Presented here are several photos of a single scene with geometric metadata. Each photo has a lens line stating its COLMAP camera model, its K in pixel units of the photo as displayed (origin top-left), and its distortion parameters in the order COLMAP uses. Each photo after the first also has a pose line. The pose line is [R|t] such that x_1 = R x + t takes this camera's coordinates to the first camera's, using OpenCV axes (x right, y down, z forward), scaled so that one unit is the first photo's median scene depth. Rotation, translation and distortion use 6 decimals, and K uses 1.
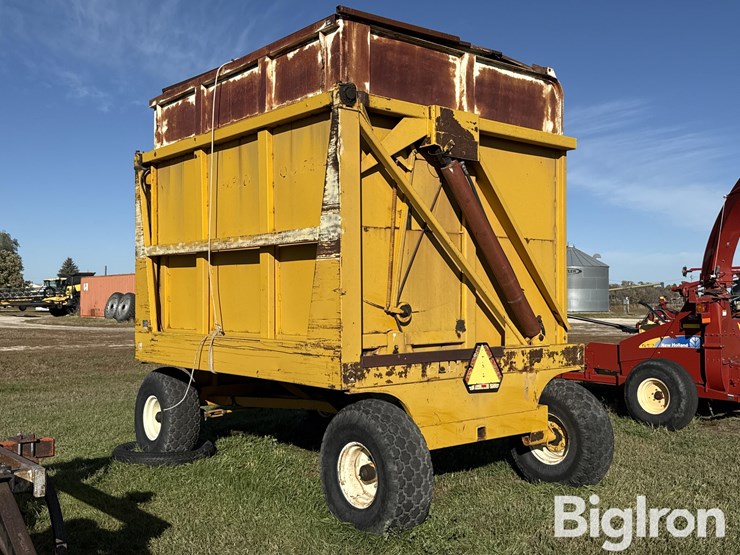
lens RADIAL K [[784.5, 0, 369.3], [0, 784.5, 291.2], [0, 0, 1]] dist [0.169307, 0.008910]
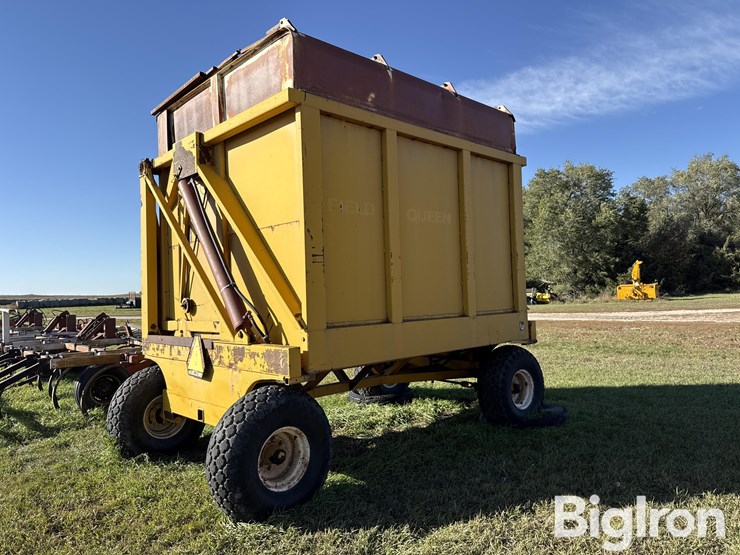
lens RADIAL K [[517.1, 0, 370.0], [0, 517.1, 277.5], [0, 0, 1]] dist [-0.032879, 0.000197]
pose [[0.073444, -0.028935, -0.996880, 0.877692], [0.045997, 0.998614, -0.025596, 0.015488], [0.996238, -0.043973, 0.074673, 1.178449]]
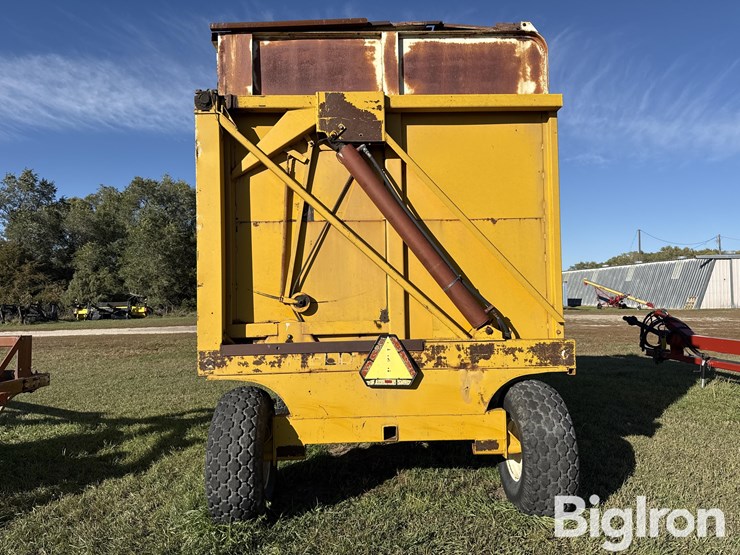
lens RADIAL K [[532.5, 0, 315.3], [0, 532.5, 277.1], [0, 0, 1]] dist [0.119180, -0.148932]
pose [[0.785578, -0.033817, -0.617838, 0.461143], [0.021818, 0.999398, -0.026960, 0.012779], [0.618378, 0.007699, 0.785843, 0.447095]]
